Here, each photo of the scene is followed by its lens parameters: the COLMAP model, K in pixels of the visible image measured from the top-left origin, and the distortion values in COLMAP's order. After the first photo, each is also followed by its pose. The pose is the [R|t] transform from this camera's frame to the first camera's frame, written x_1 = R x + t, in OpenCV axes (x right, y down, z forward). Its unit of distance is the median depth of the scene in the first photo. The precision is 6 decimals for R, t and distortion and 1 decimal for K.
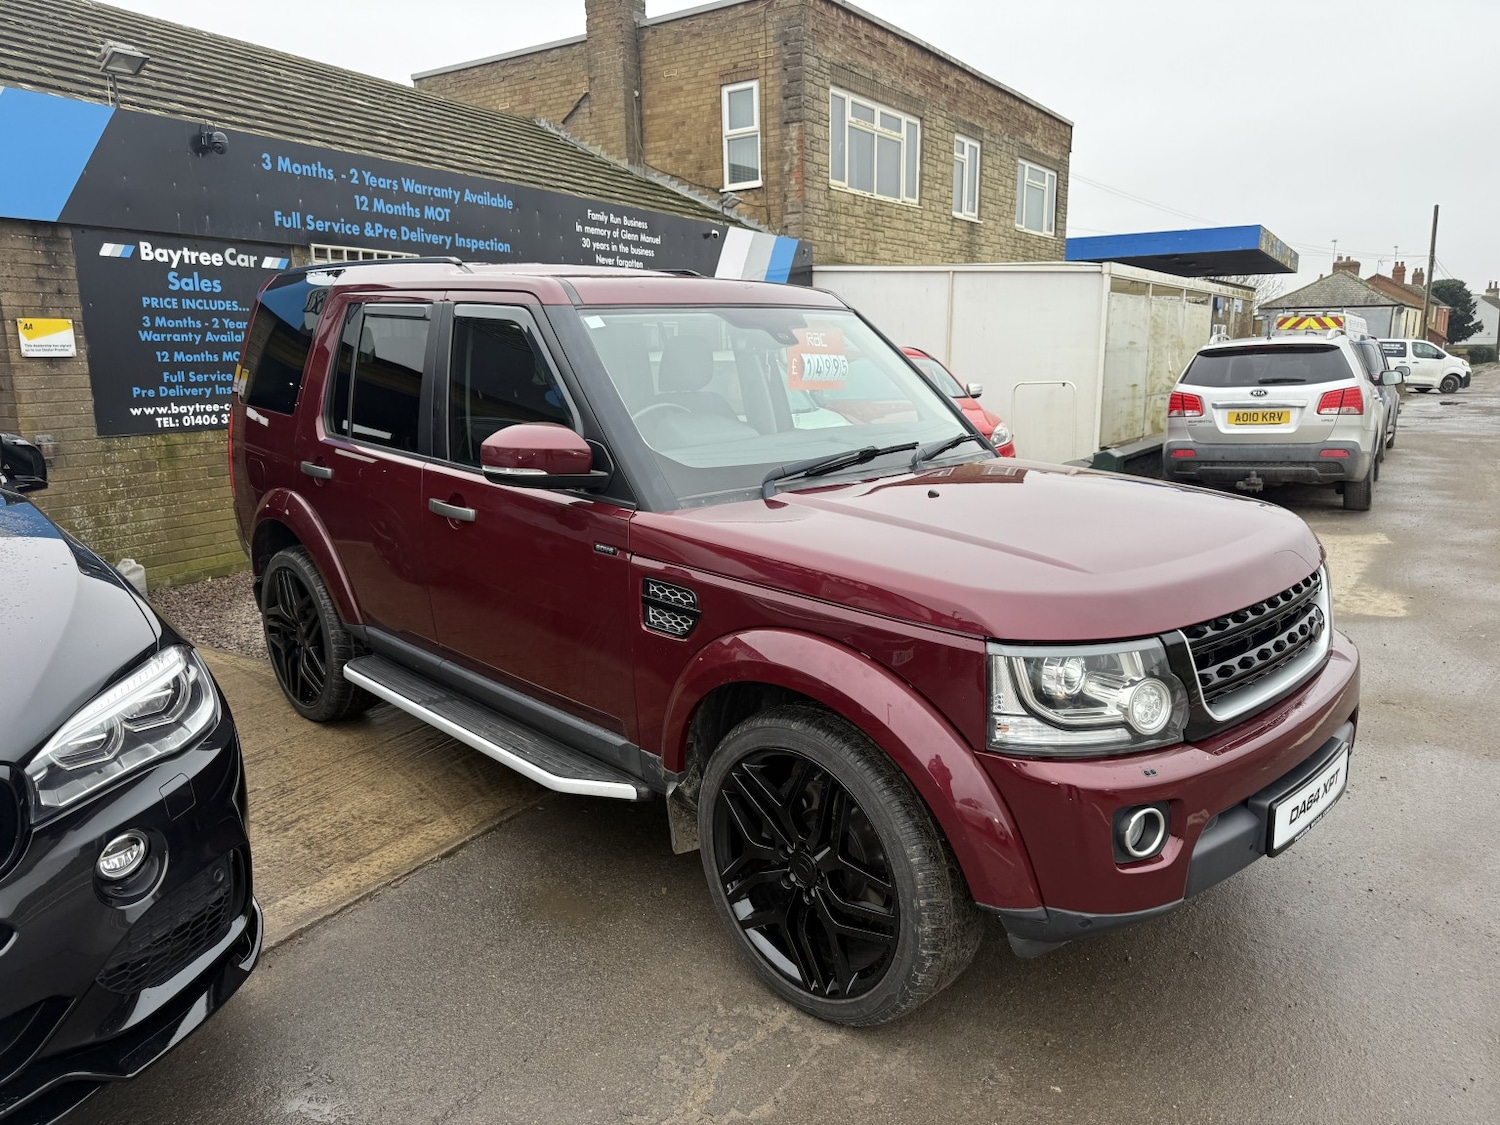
lens RADIAL K [[1097.5, 0, 748.4], [0, 1097.5, 559.0], [0, 0, 1]] dist [0.029655, -0.034408]
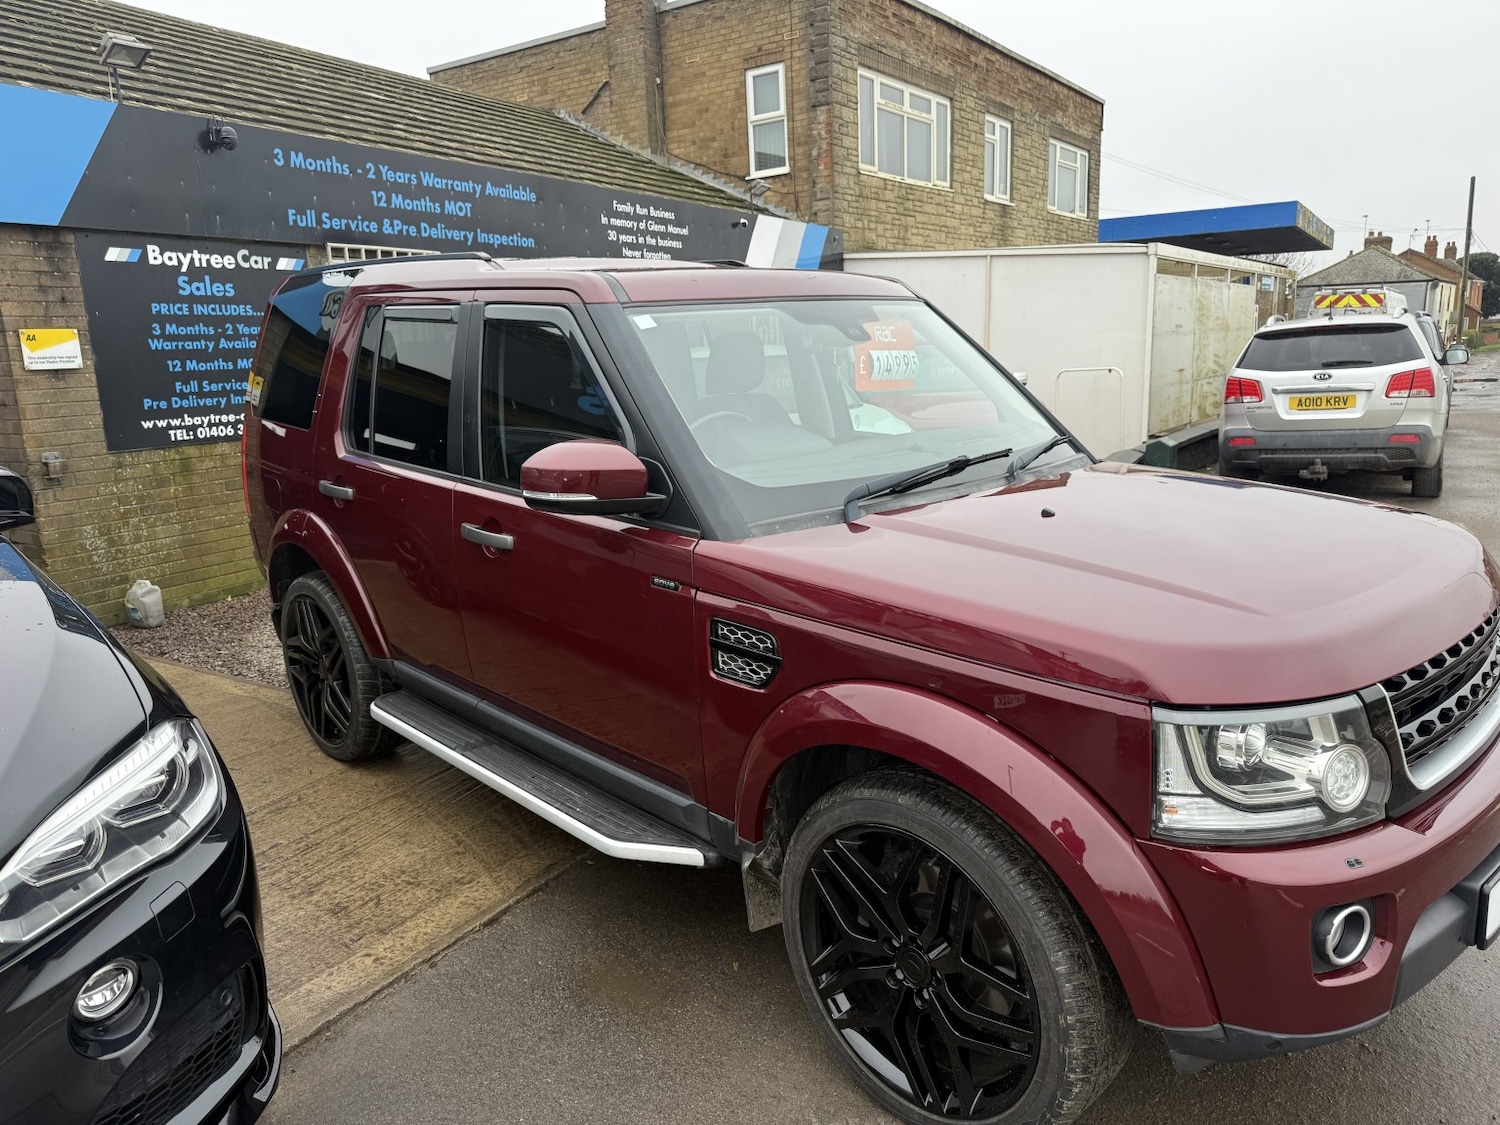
lens RADIAL K [[1097.9, 0, 754.8], [0, 1097.9, 561.0], [0, 0, 1]] dist [0.025465, -0.031023]
pose [[0.999677, -0.019578, -0.016189, -0.012886], [0.019737, 0.999758, 0.009687, -0.009724], [0.015995, -0.010004, 0.999822, 0.037839]]
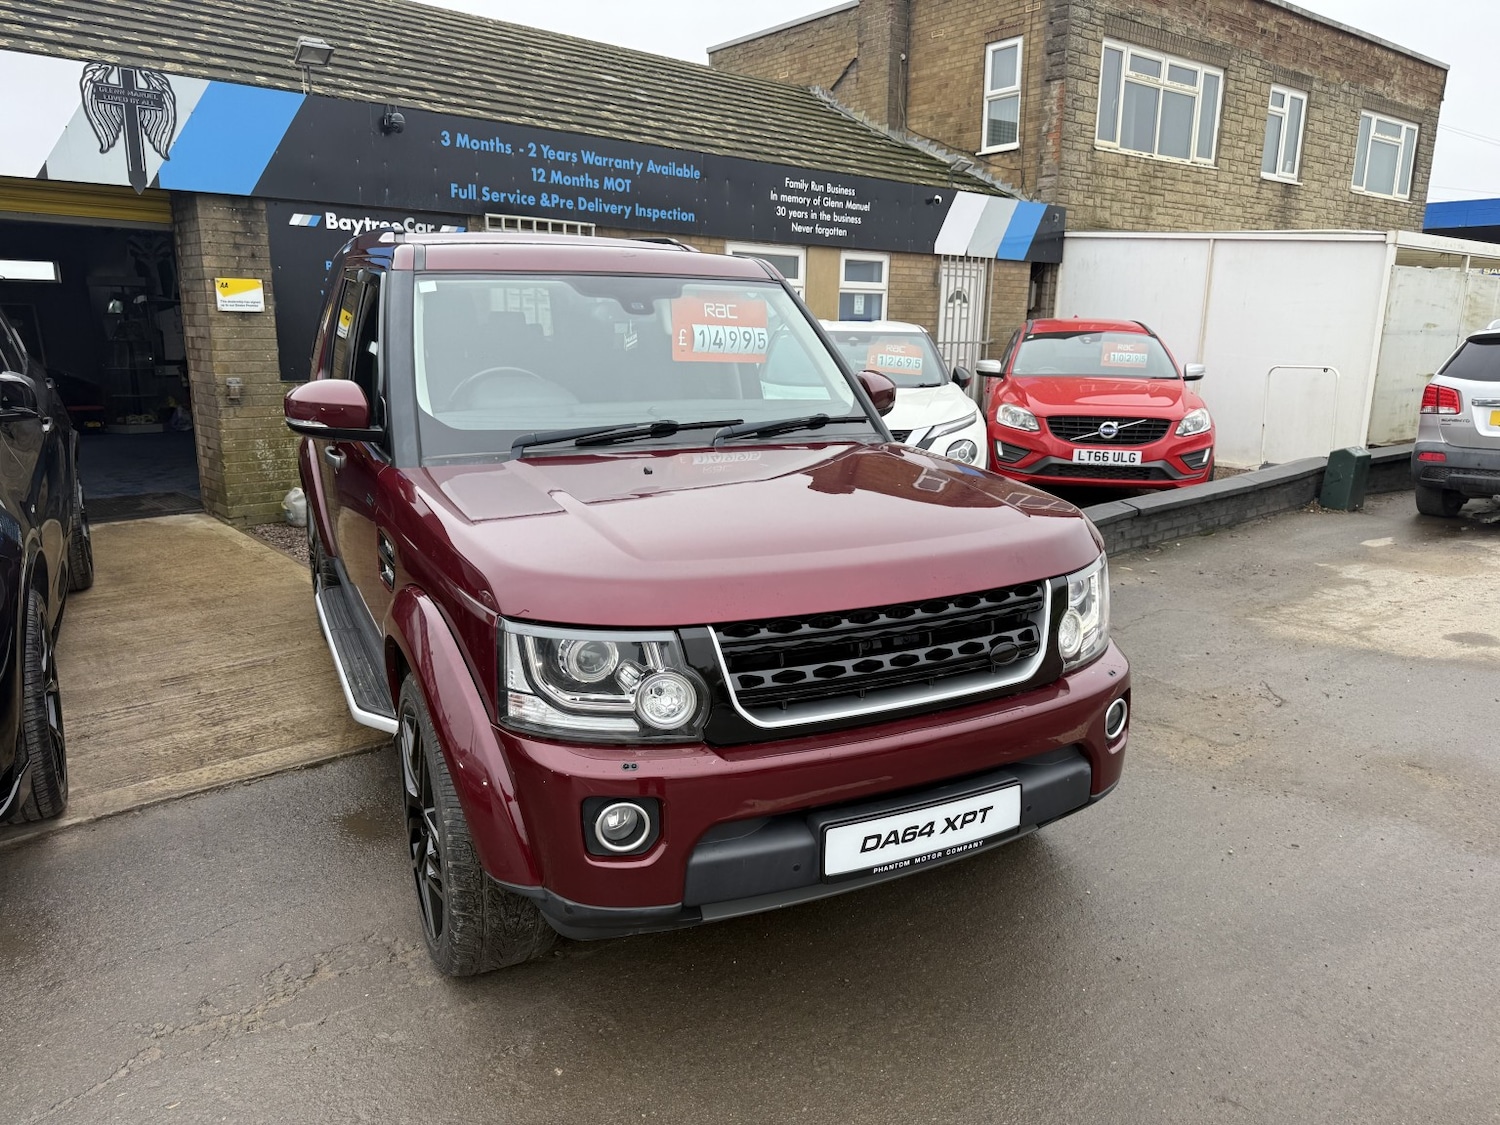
lens RADIAL K [[1097.5, 0, 748.4], [0, 1097.5, 559.0], [0, 0, 1]] dist [0.029655, -0.034408]
pose [[0.948430, 0.091910, -0.303370, 0.155970], [-0.083425, 0.995677, 0.040840, -0.007811], [0.305812, -0.013426, 0.951997, 0.024584]]
